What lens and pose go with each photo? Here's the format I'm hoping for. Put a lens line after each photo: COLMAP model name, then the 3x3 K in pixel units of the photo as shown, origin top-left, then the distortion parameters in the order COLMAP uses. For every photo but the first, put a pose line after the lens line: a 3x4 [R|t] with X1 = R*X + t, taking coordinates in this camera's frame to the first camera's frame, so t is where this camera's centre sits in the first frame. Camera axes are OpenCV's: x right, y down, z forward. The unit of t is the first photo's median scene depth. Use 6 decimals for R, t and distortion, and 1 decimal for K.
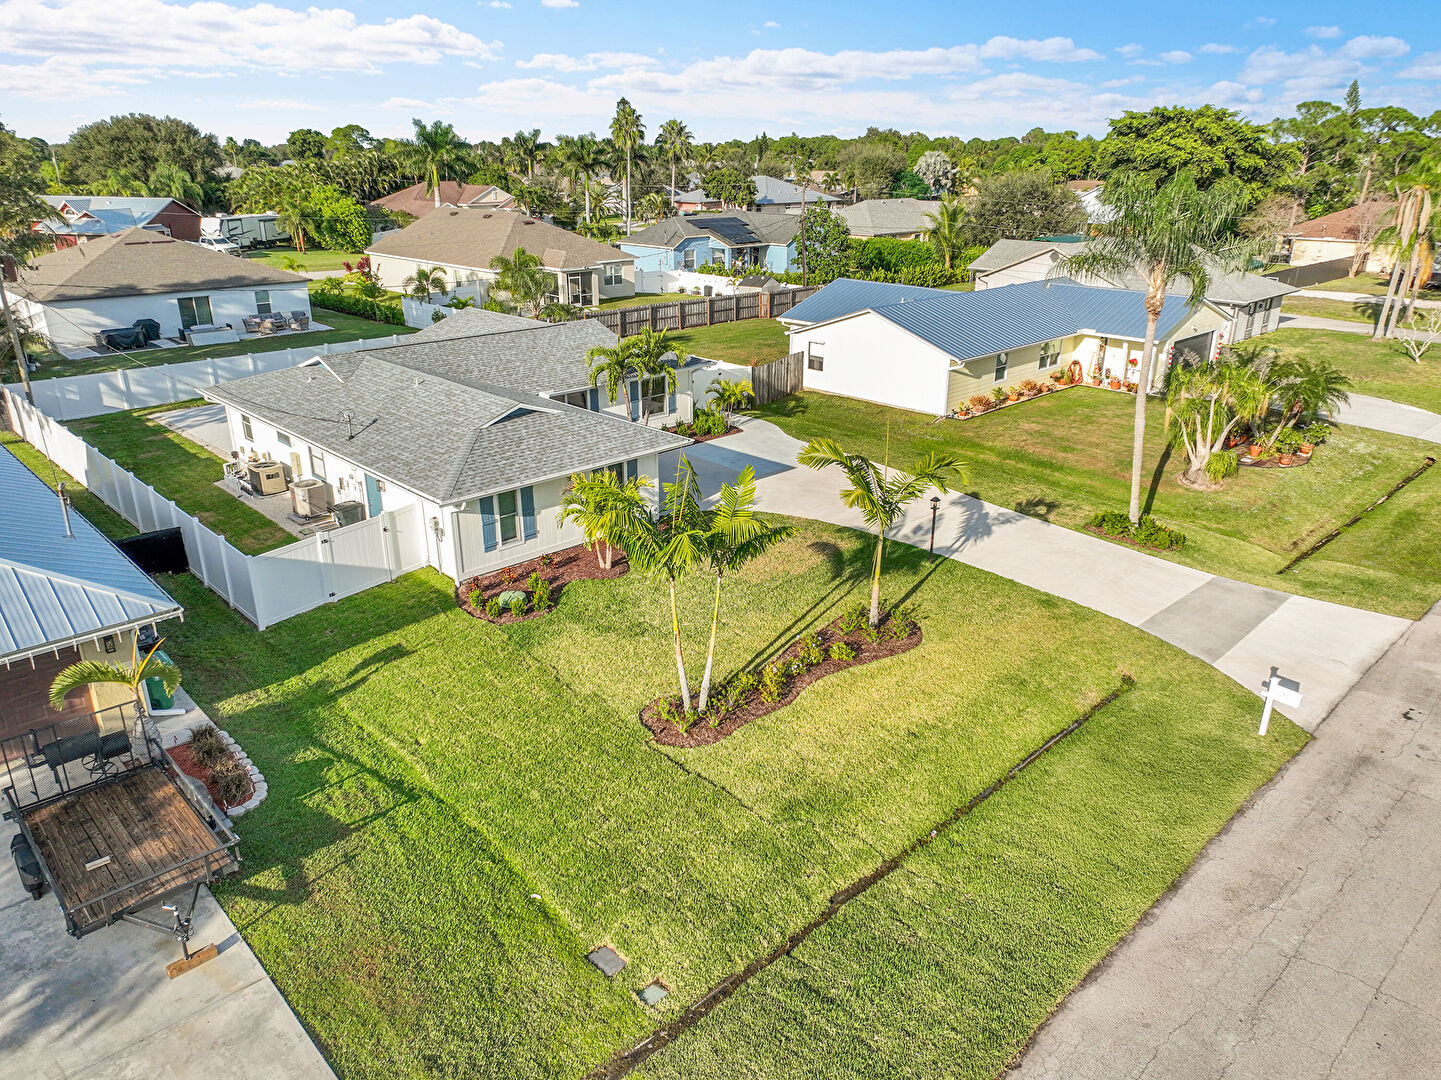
lens RADIAL K [[1009.2, 0, 720.5], [0, 1009.2, 540.0], [0, 0, 1]] dist [0.006850, 0.004581]
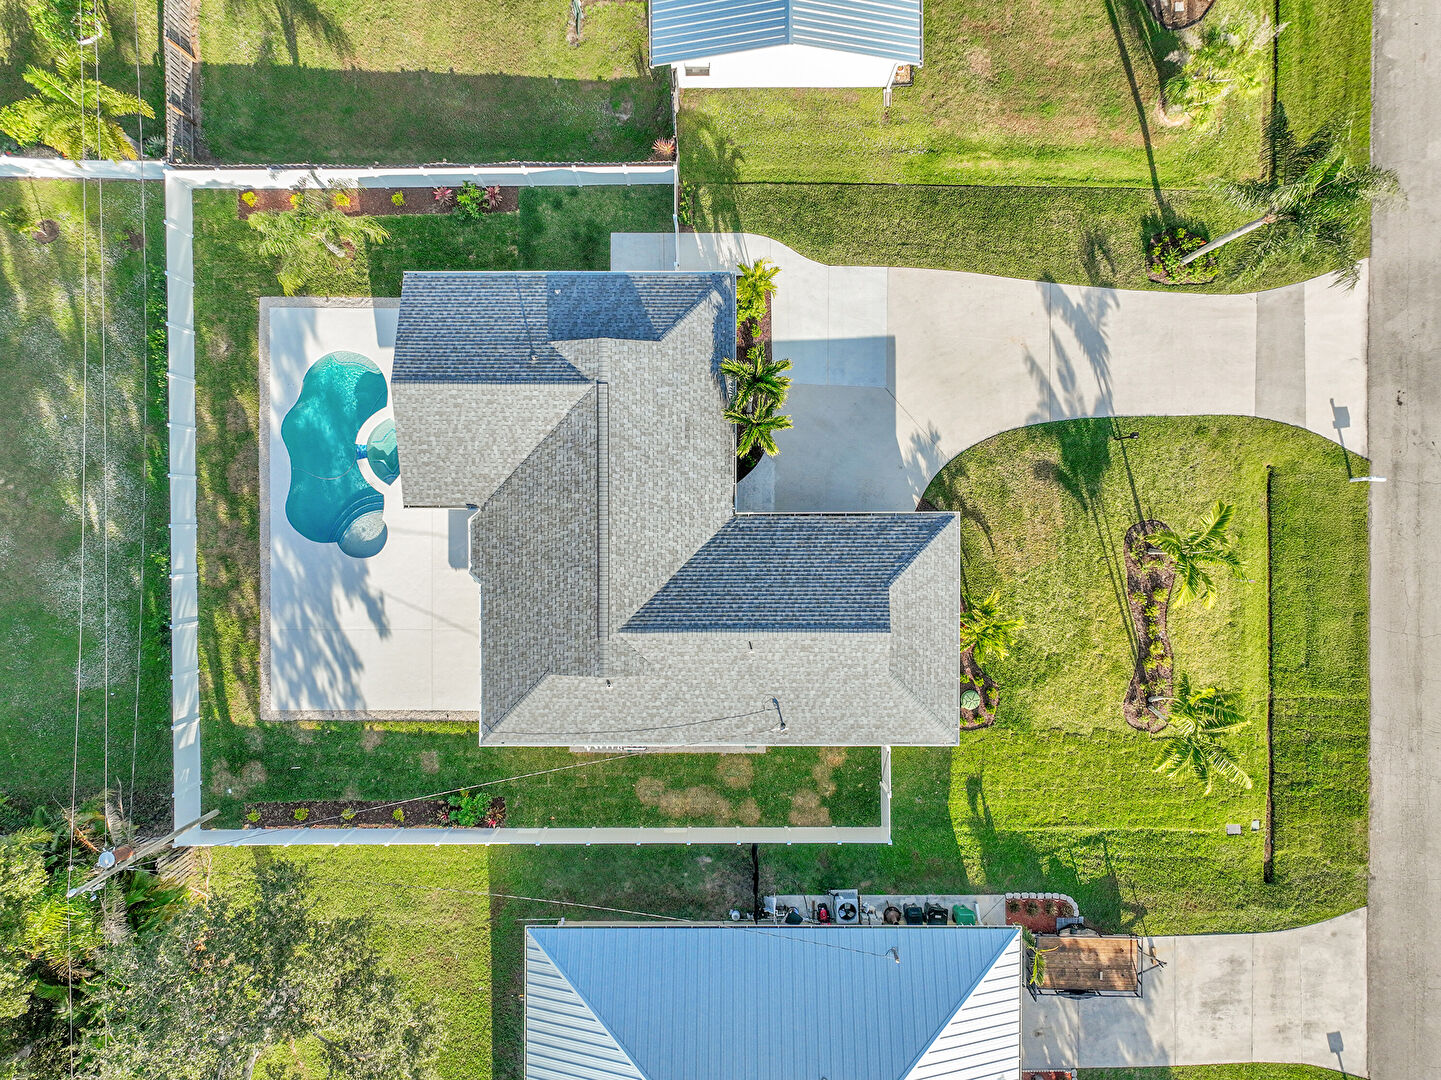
lens RADIAL K [[998.6, 0, 727.3], [0, 998.6, 532.1], [0, 0, 1]] dist [-0.007974, 0.022958]
pose [[0.693334, -0.720596, -0.005345, -0.224054], [0.261188, 0.244380, 0.933841, -1.243105], [-0.671617, -0.648860, 0.357648, 0.719018]]
